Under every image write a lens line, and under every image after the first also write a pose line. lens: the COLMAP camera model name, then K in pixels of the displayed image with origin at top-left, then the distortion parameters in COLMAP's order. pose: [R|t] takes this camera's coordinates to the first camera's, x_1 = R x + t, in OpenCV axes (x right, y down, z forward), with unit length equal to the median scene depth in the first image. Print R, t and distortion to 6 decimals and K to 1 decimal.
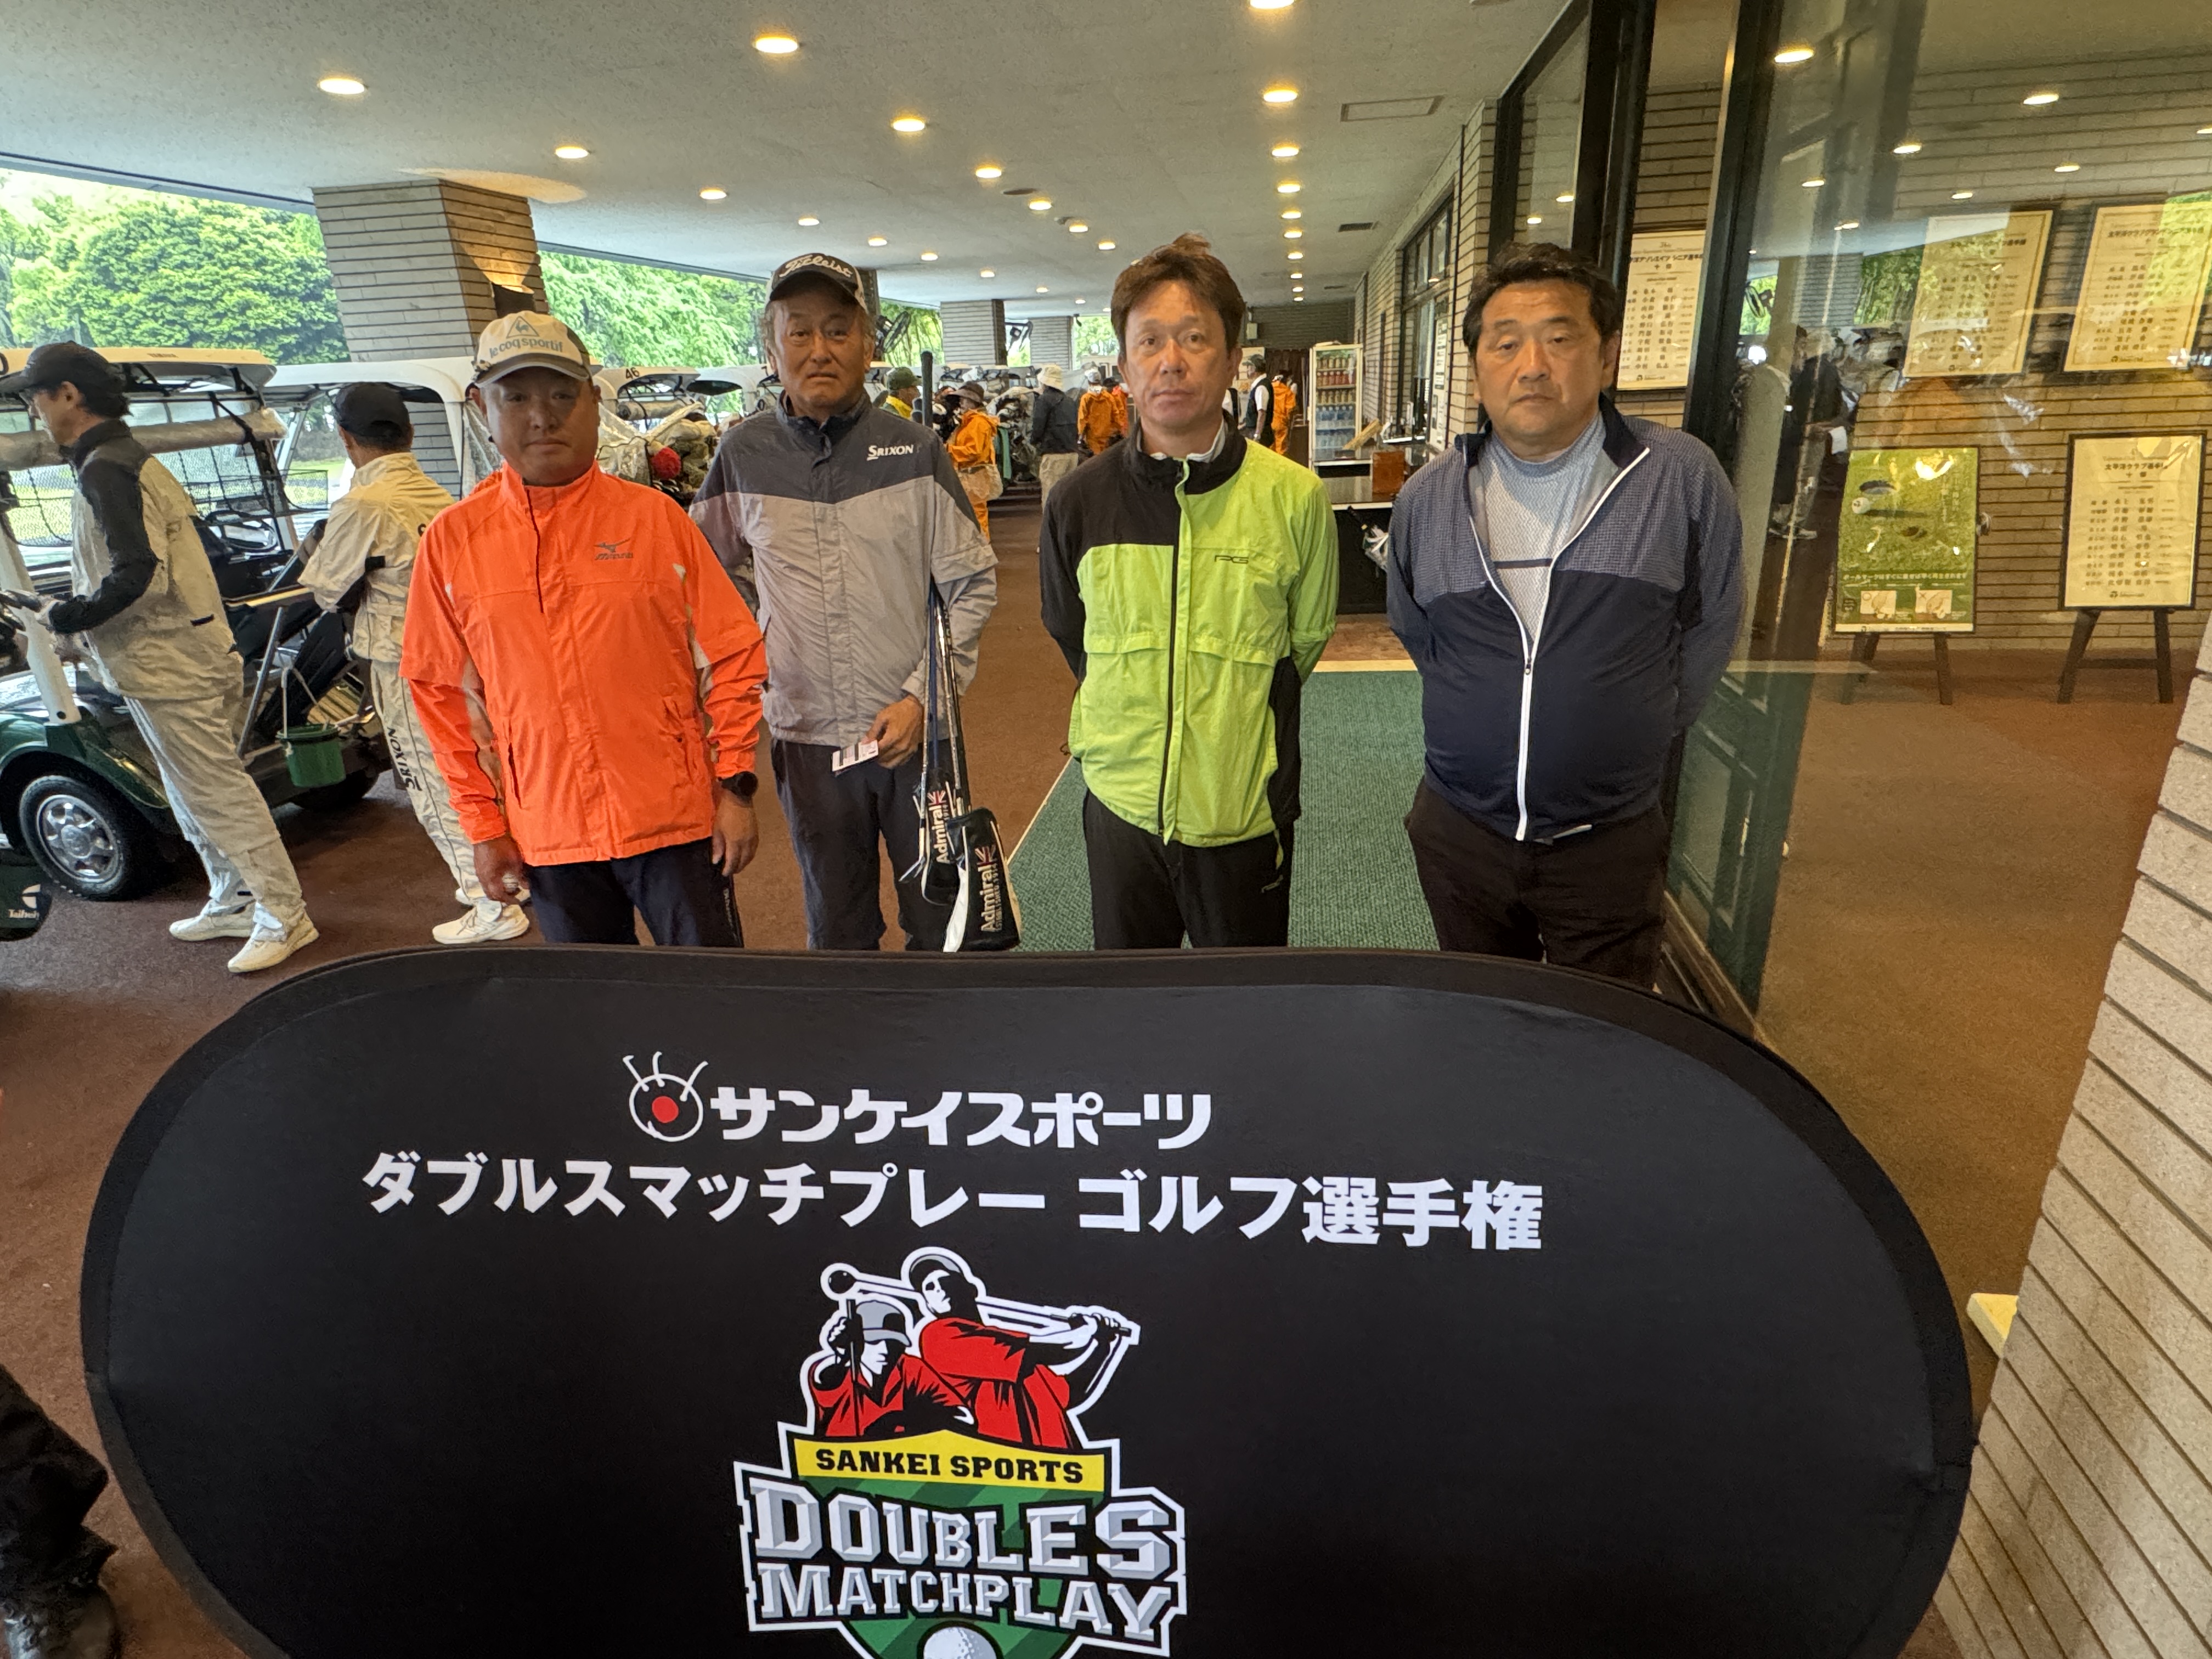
lens RADIAL K [[1210.4, 0, 1135.5], [0, 1210.4, 812.6], [0, 0, 1]] dist [-0.085499, 0.087540]
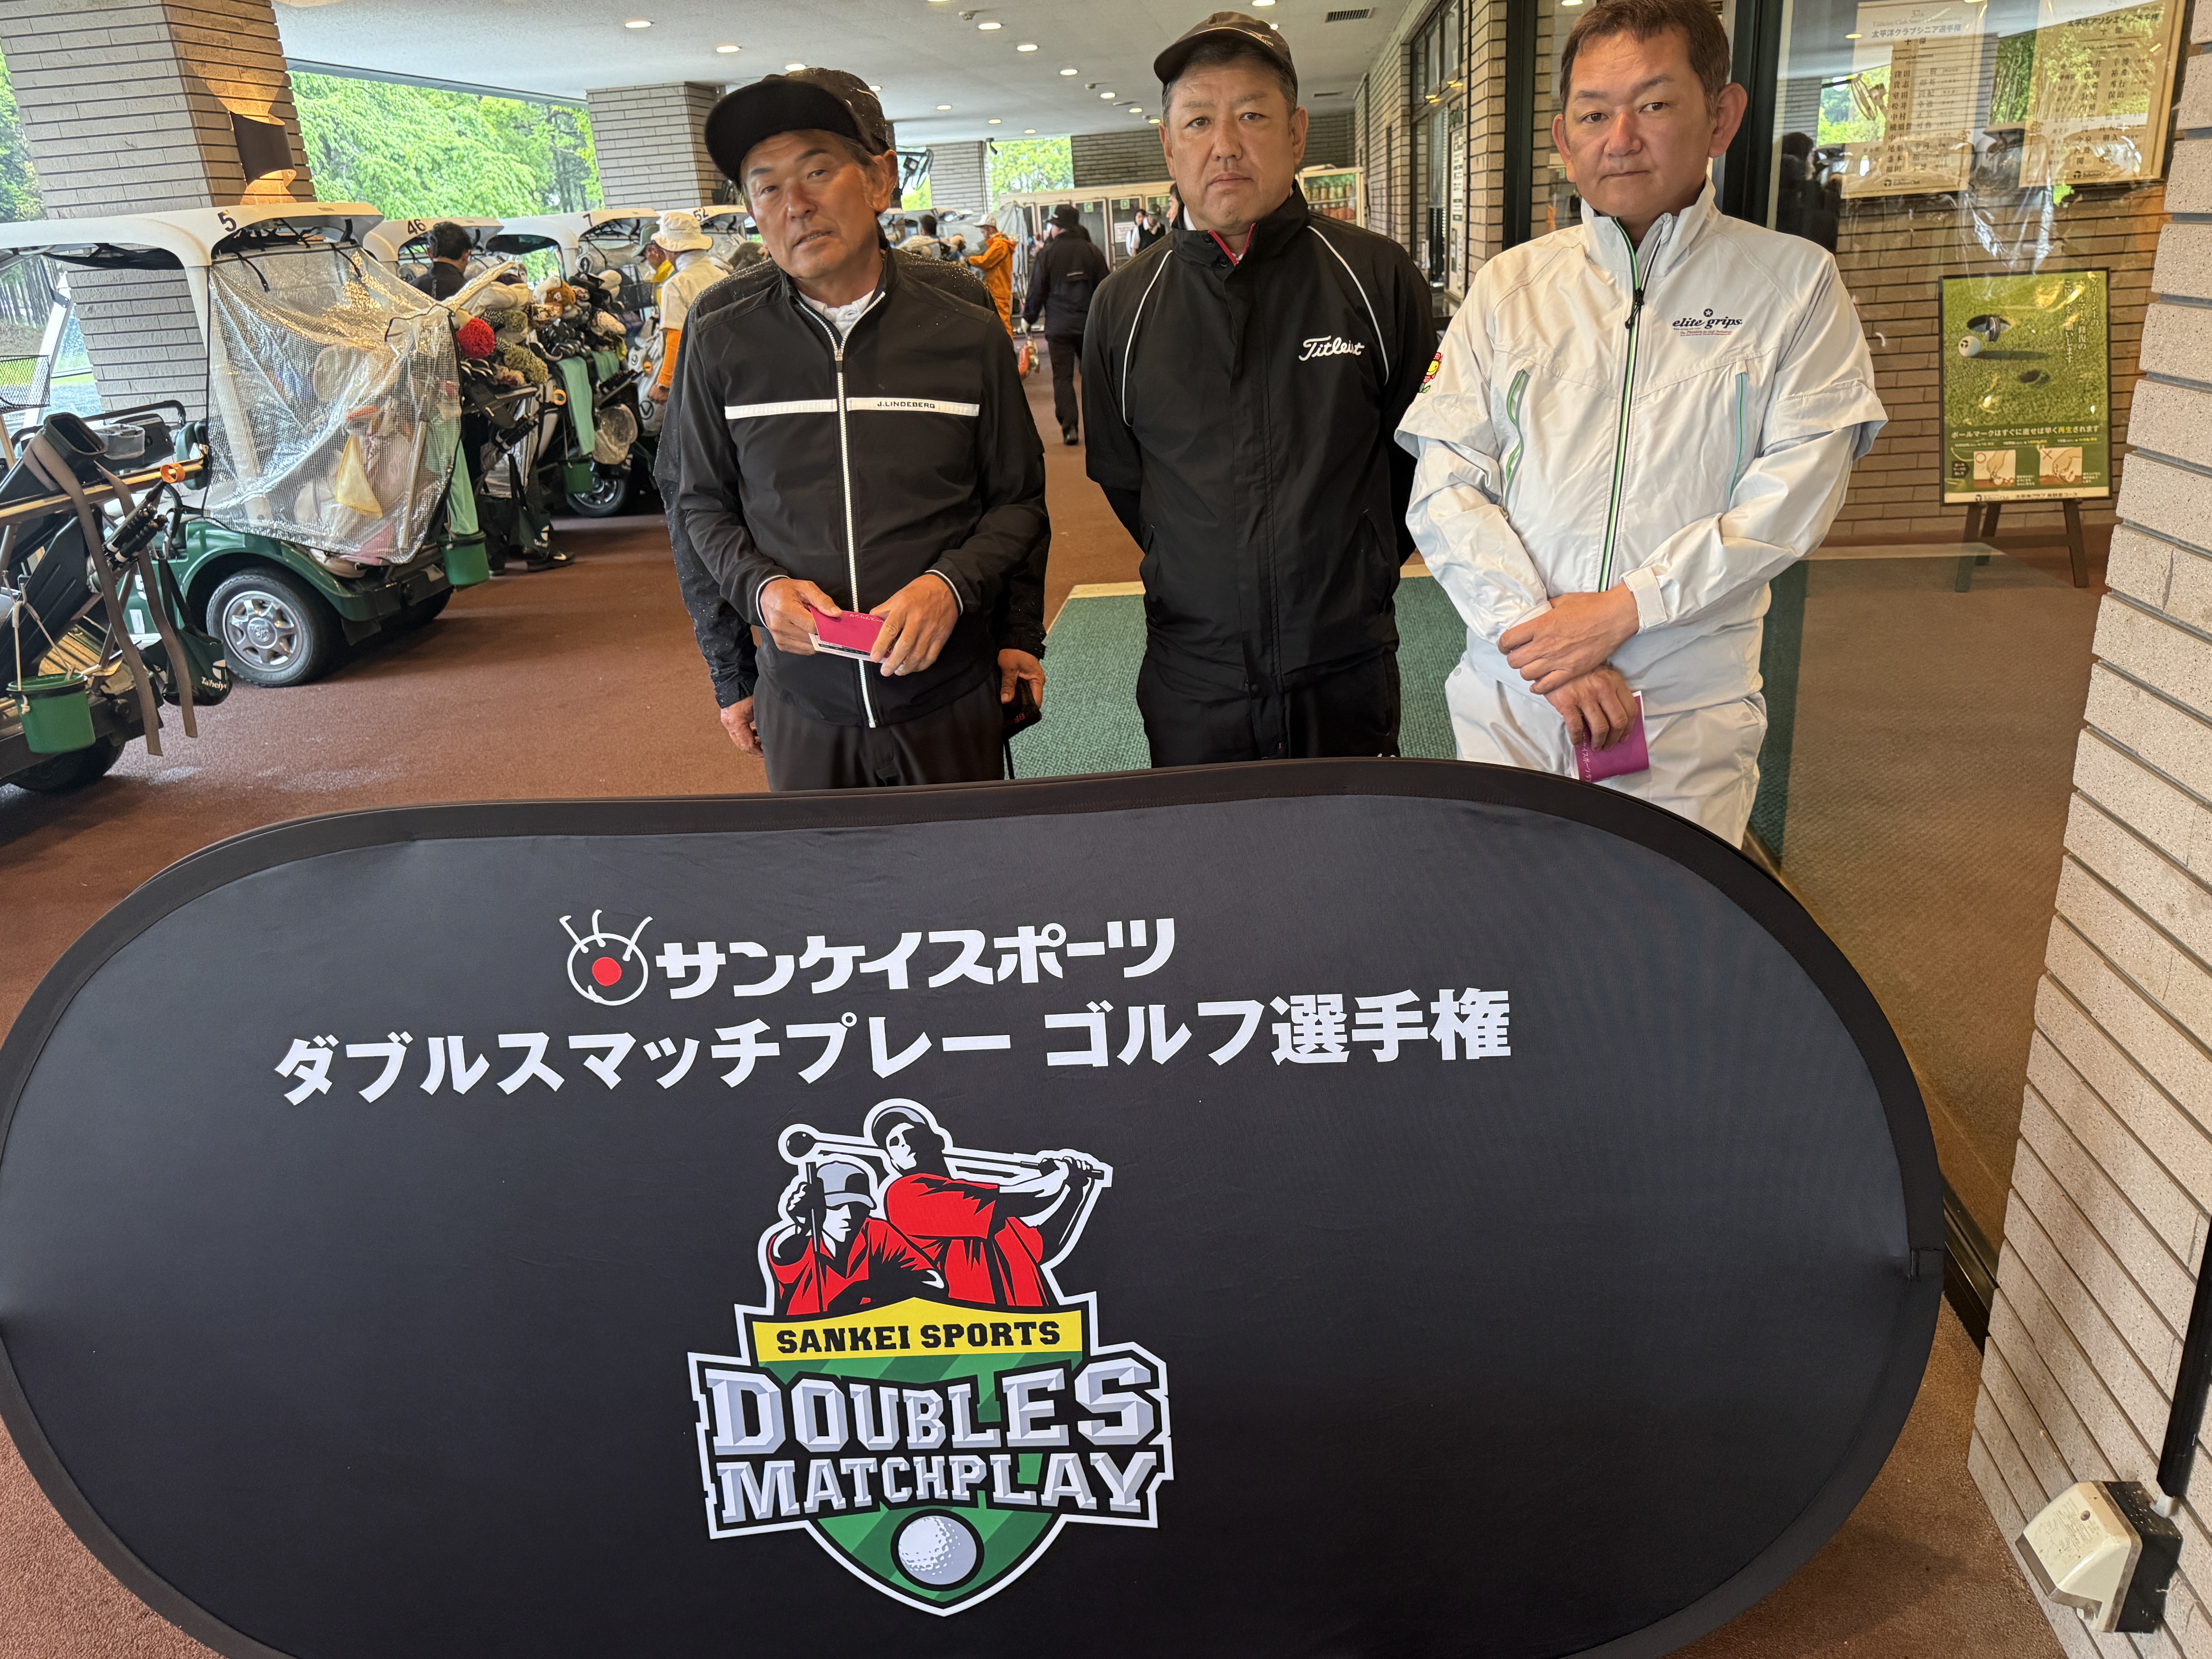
lens RADIAL K [[1634.1, 0, 1155.3], [0, 1634.1, 830.8], [0, 0, 1]] dist [0.033060, -0.054333]
pose [[0.998504, -0.039520, 0.037783, -0.001136], [0.039424, 0.999217, 0.003262, 0.147156], [-0.037883, -0.001768, 0.999281, -0.323999]]
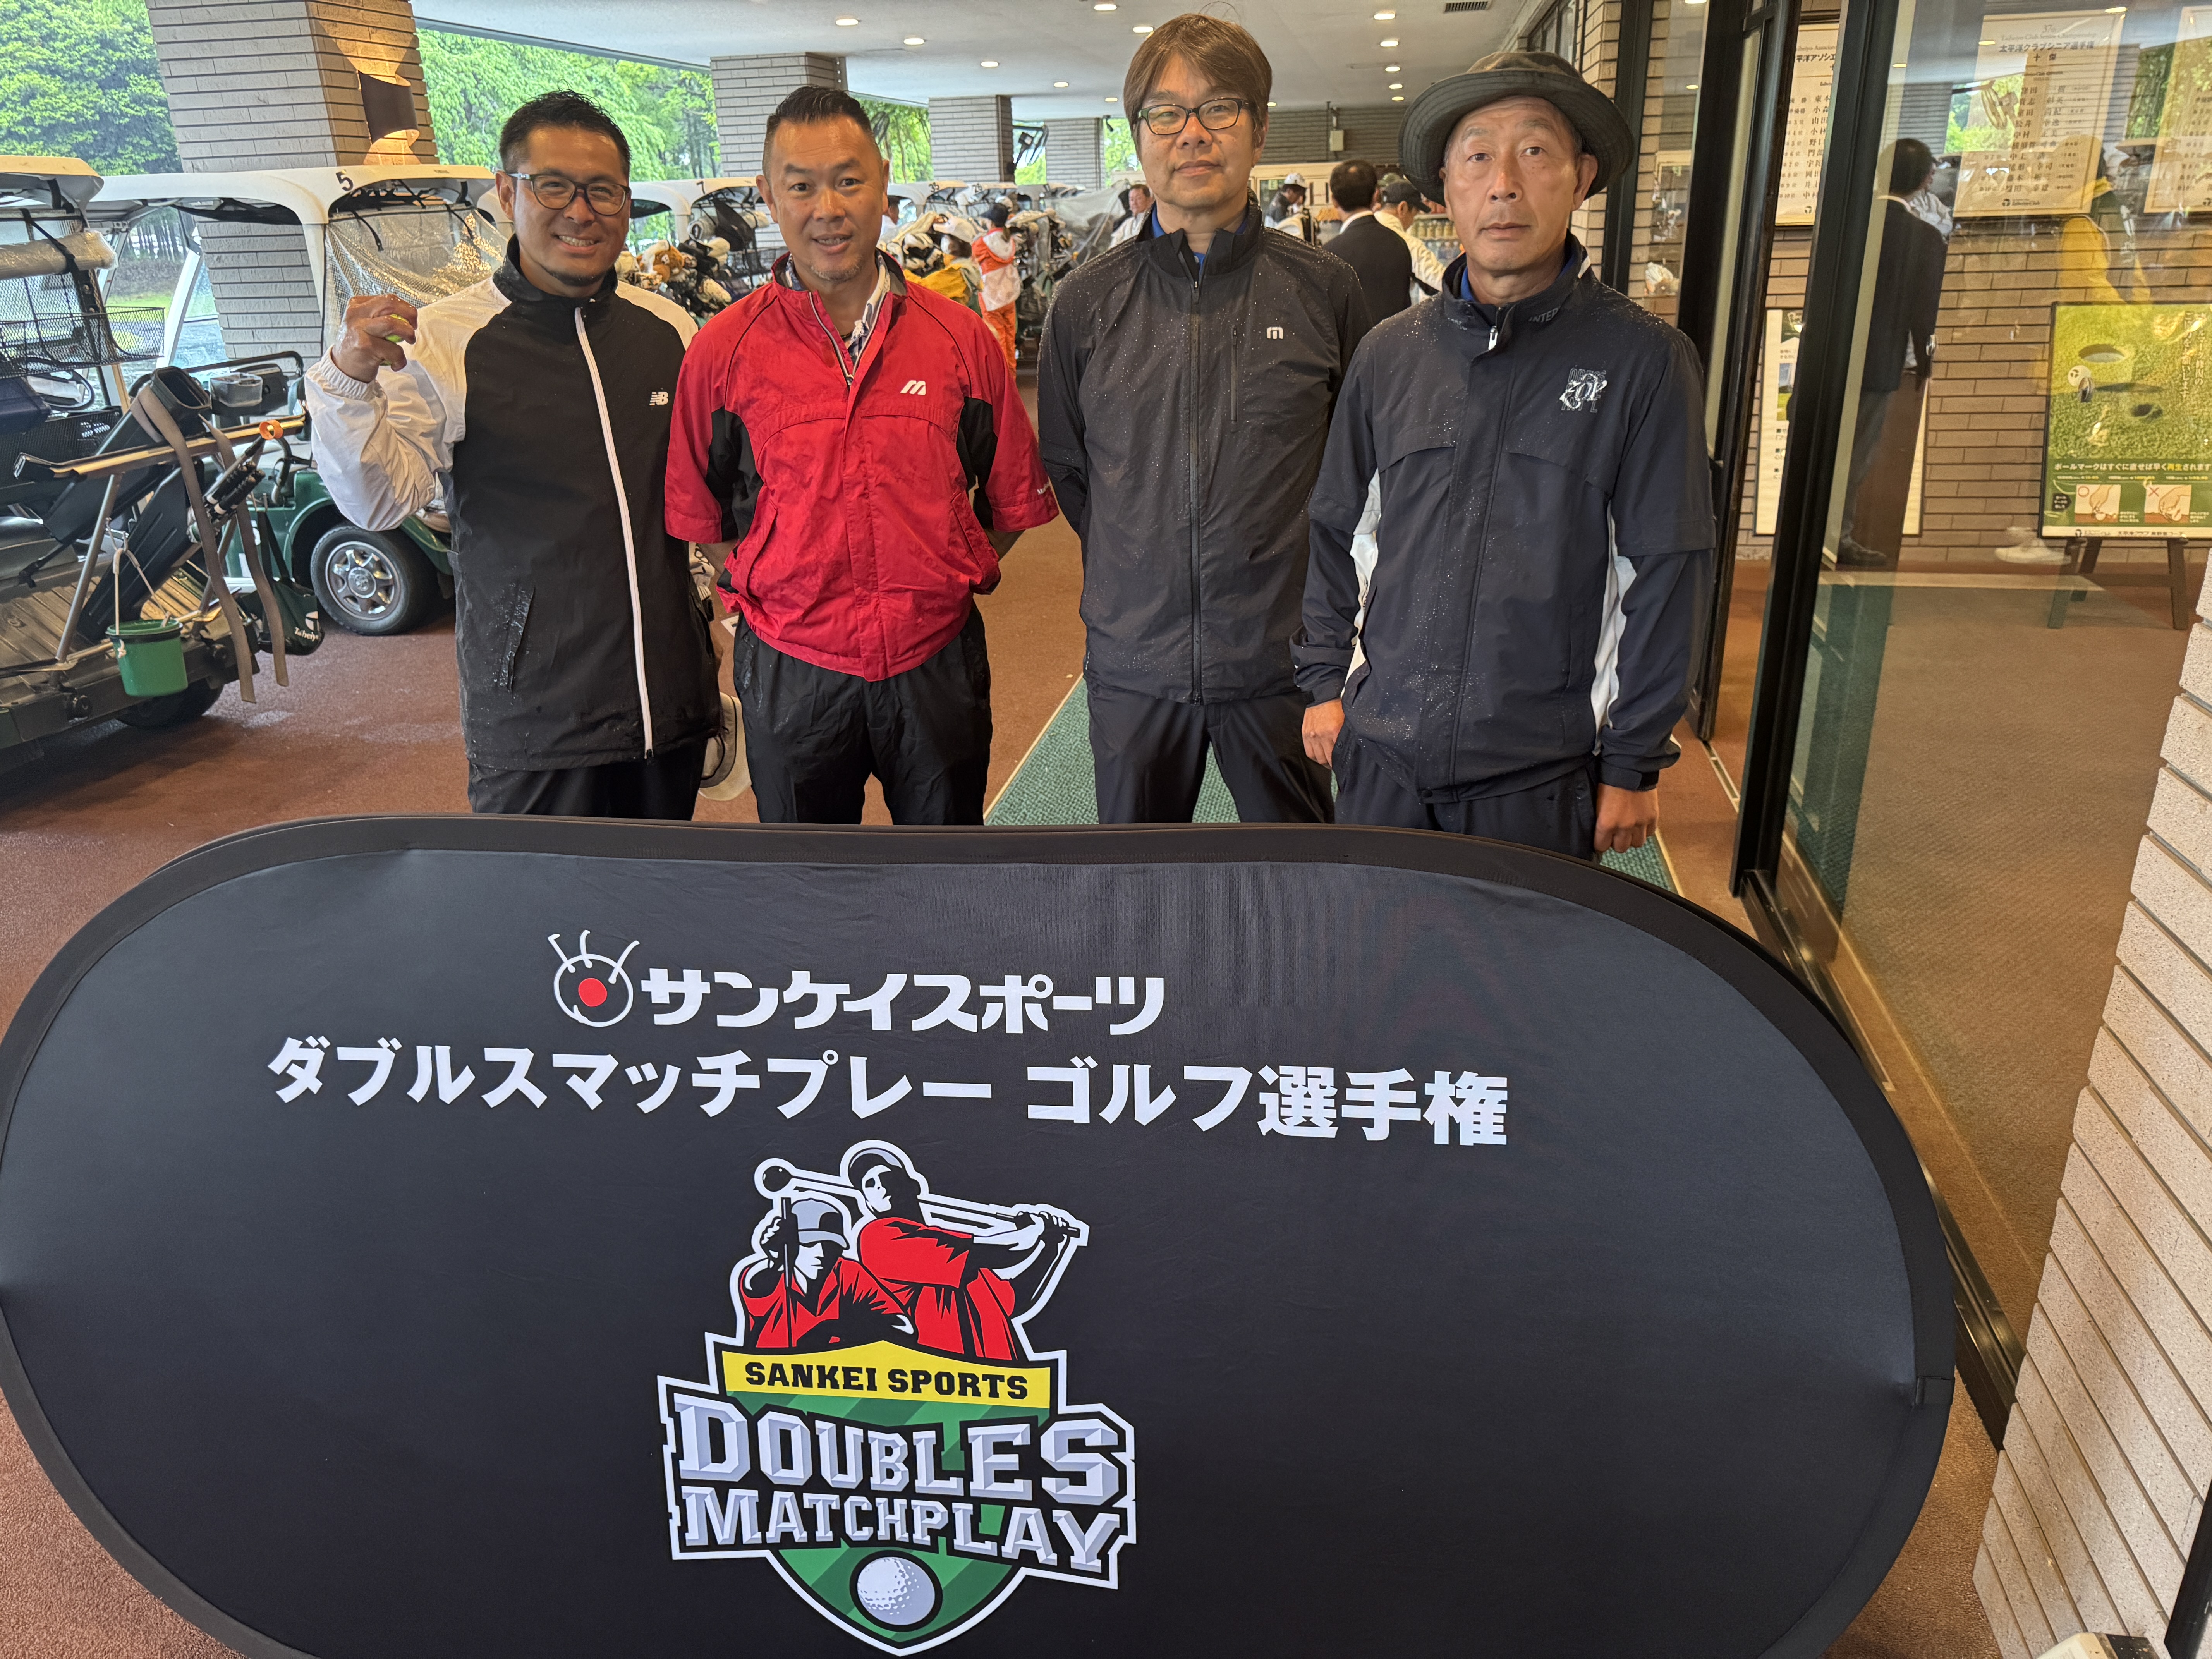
lens RADIAL K [[1596.7, 0, 1158.7], [0, 1596.7, 822.2], [0, 0, 1]] dist [0.008857, -0.020935]
pose [[0.999682, 0.018150, -0.017493, 0.072773], [-0.017740, 0.999571, 0.023308, 0.075444], [0.017908, -0.022990, 0.999575, -0.251802]]
